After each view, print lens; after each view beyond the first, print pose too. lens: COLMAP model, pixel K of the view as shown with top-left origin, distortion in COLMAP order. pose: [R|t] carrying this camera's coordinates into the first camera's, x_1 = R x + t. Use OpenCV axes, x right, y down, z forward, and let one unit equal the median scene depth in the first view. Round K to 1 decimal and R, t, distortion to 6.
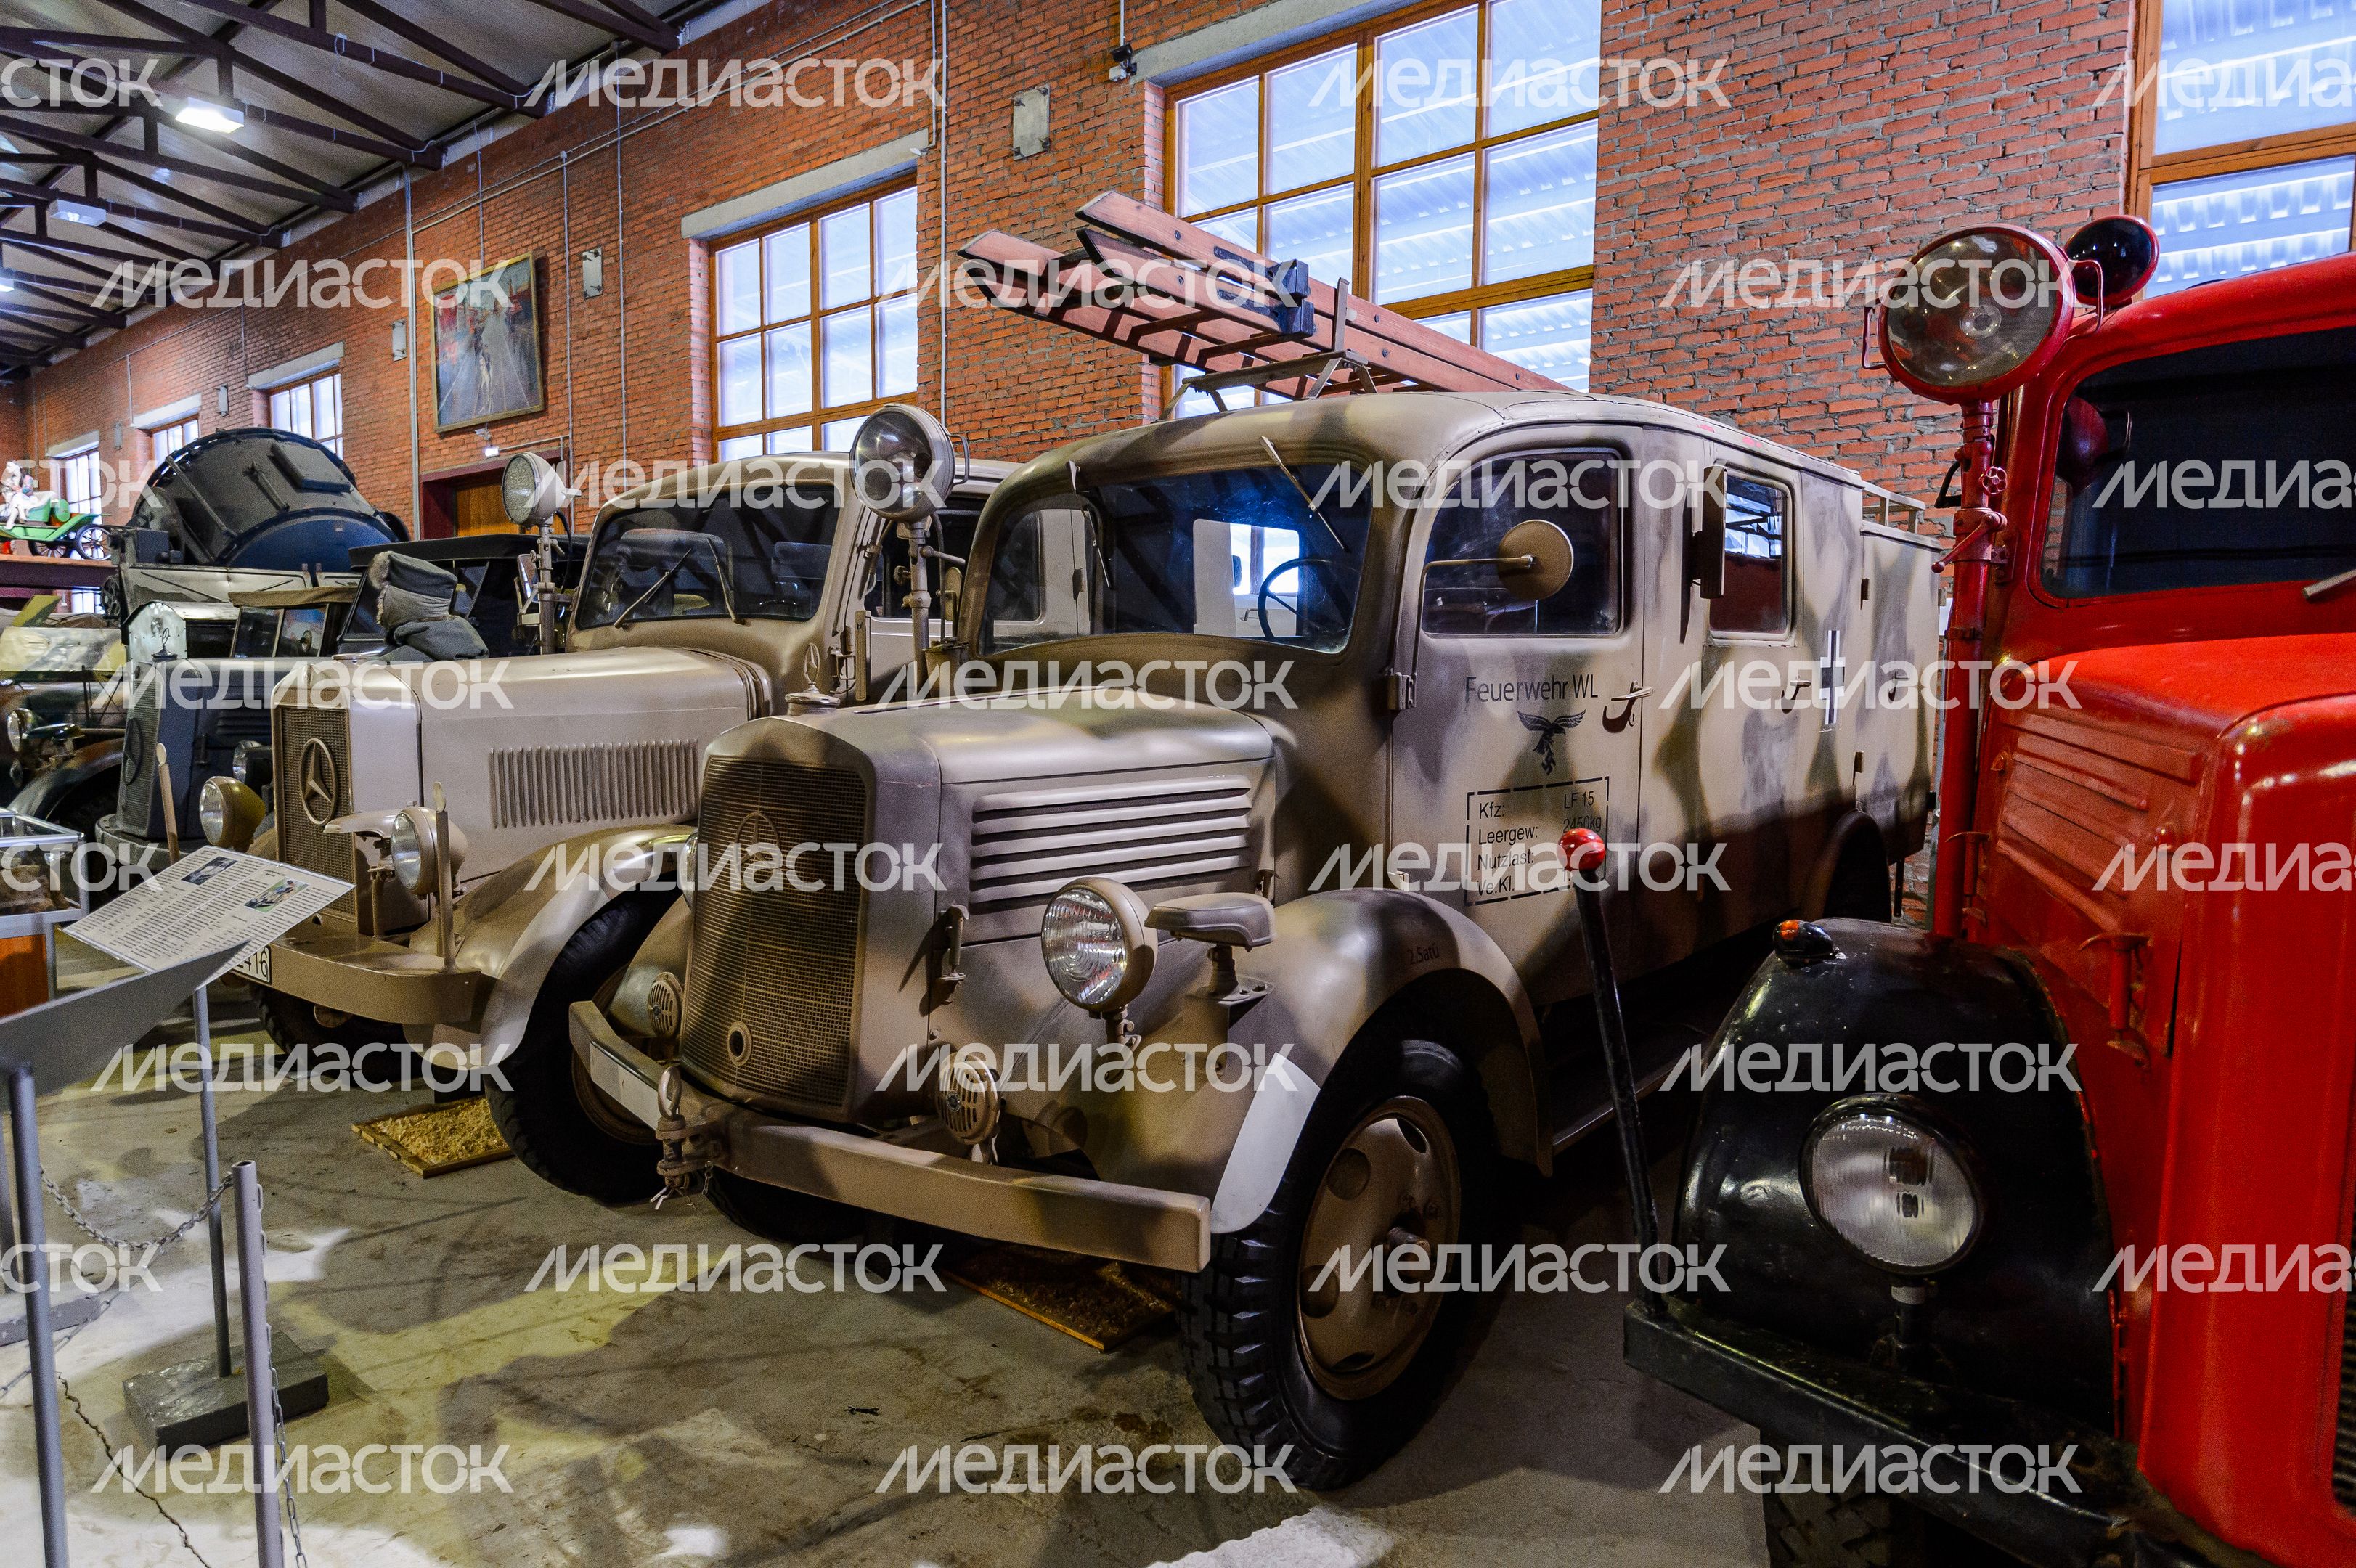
lens RADIAL K [[1439.5, 0, 1182.4], [0, 1439.5, 779.3], [0, 0, 1]] dist [-0.000393, -0.004954]
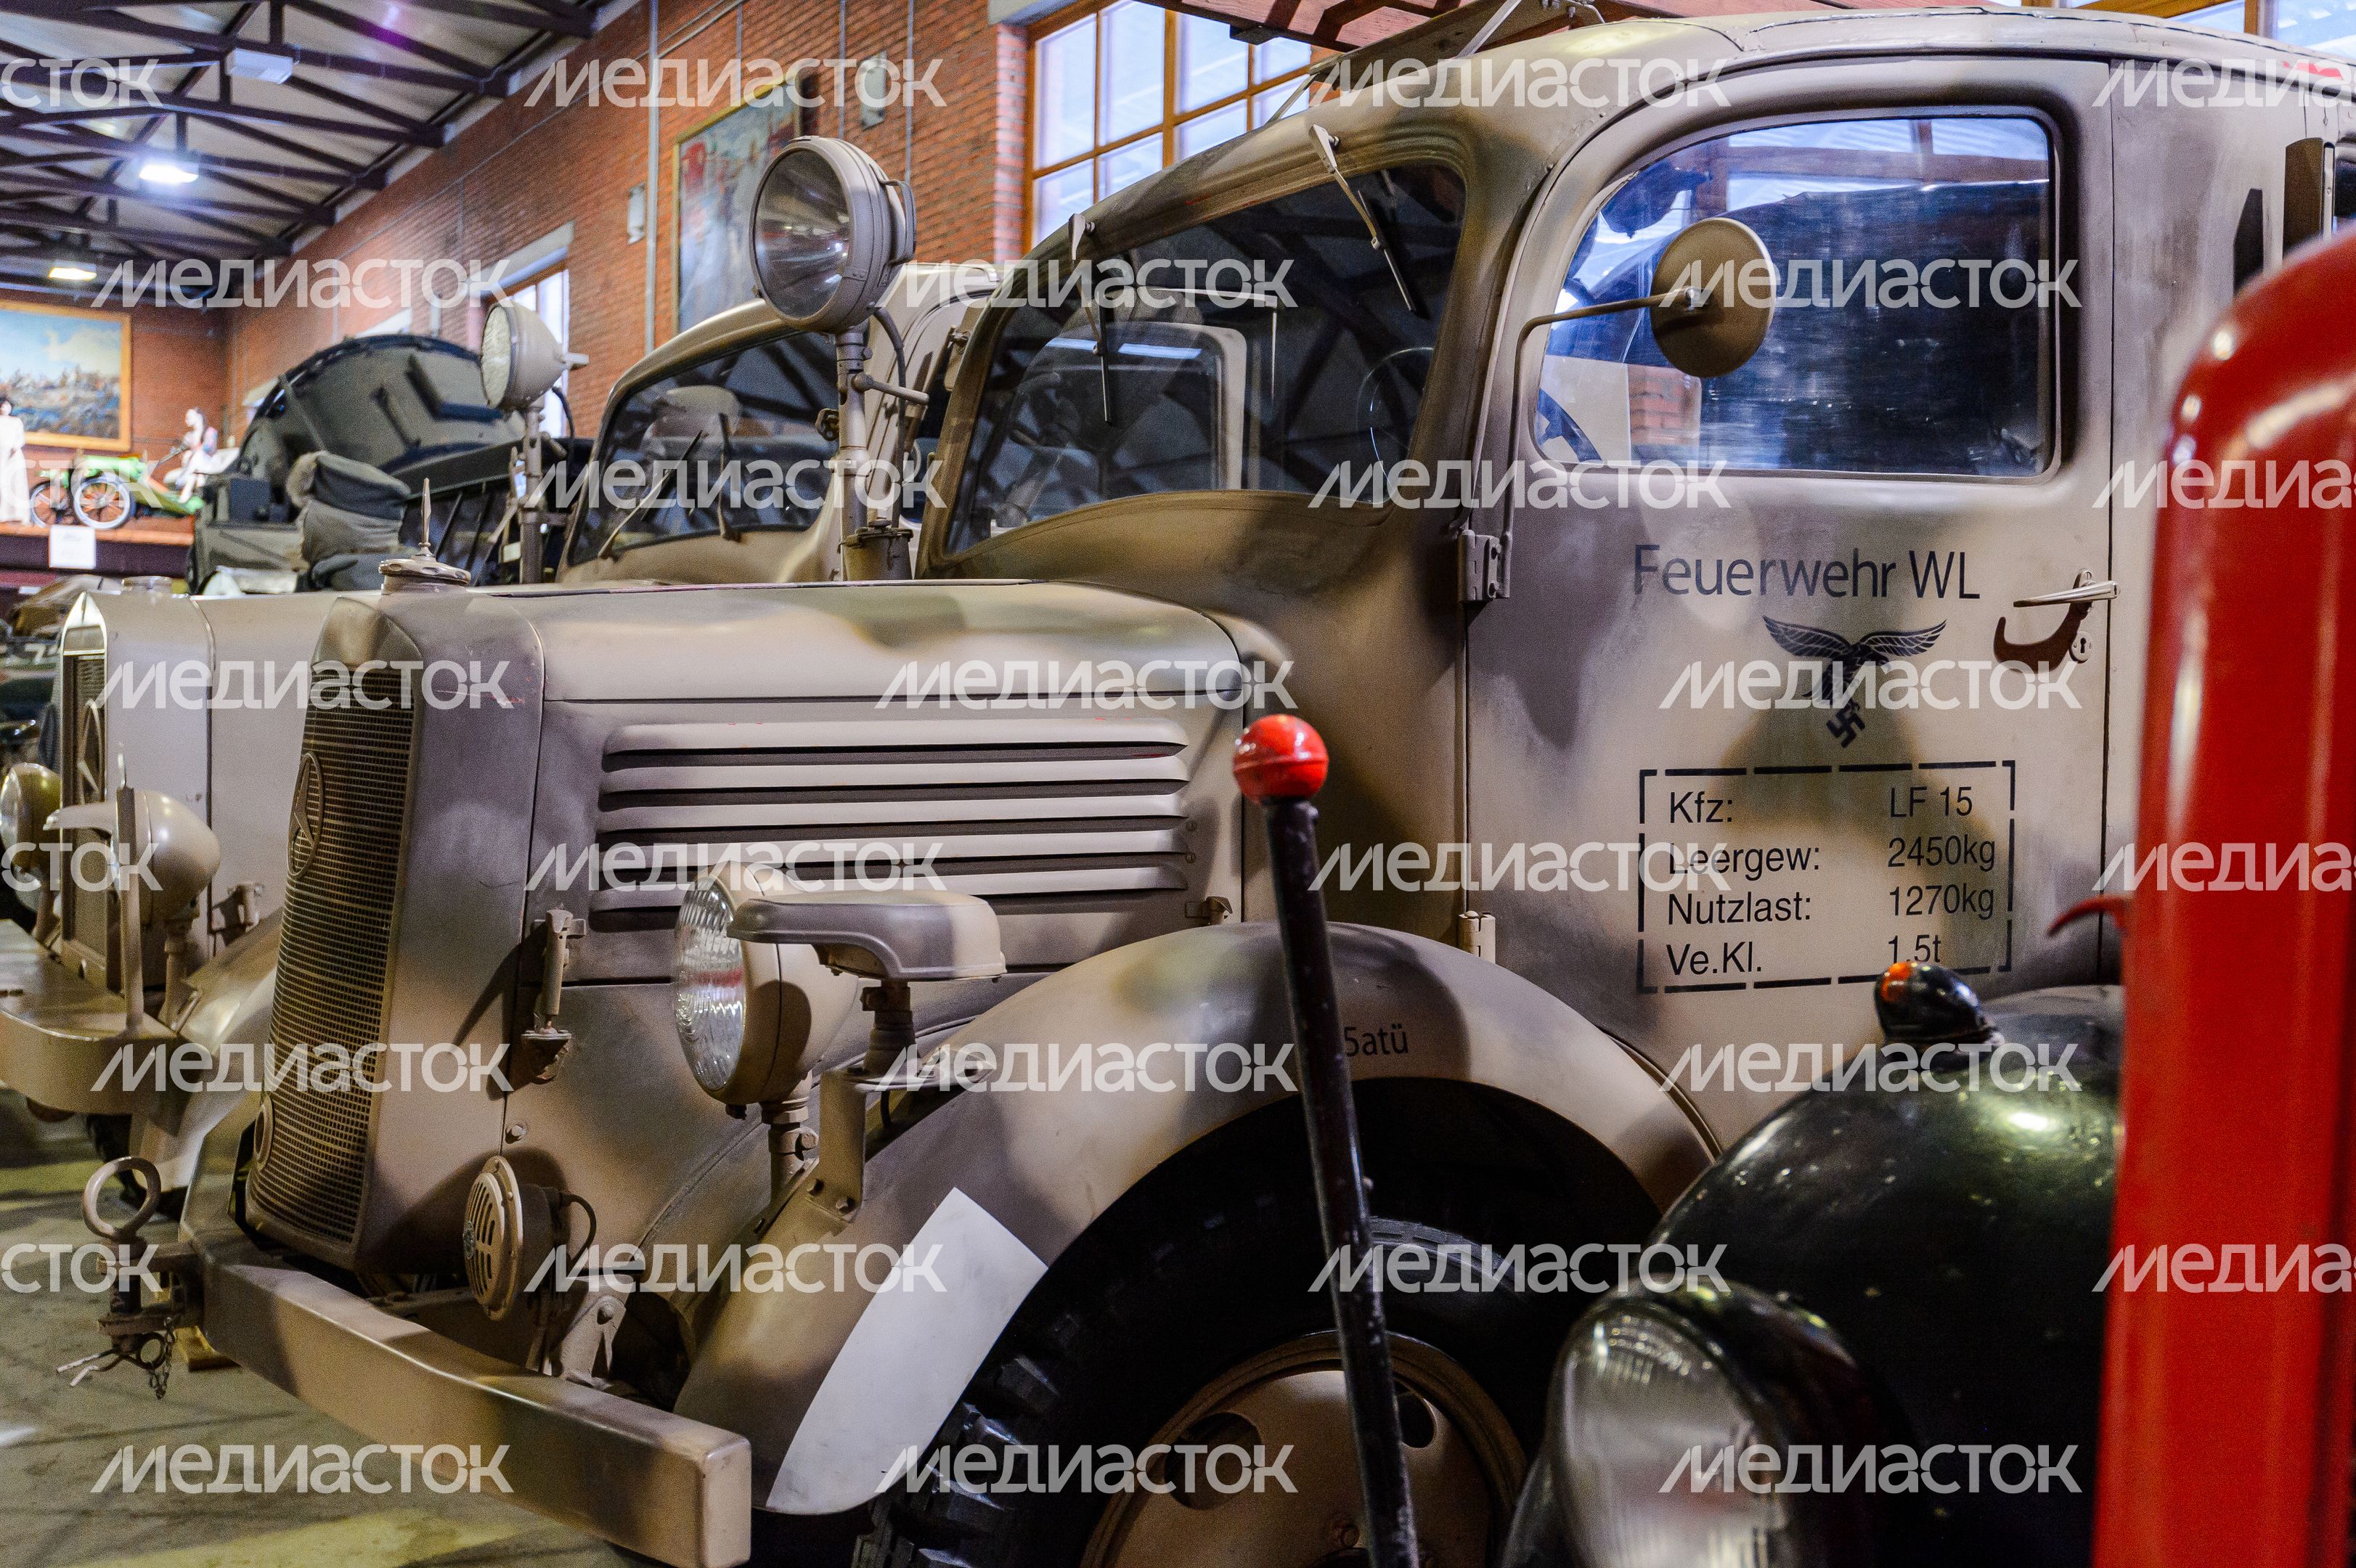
lens RADIAL K [[2333.8, 0, 1175.2], [0, 2333.8, 793.3], [0, 0, 1]] dist [0.038886, 0.000000]
pose [[0.943526, 0.018401, -0.330788, 0.278182], [-0.035405, 0.998339, -0.045453, 0.053712], [0.329402, 0.054598, 0.942610, 0.139082]]
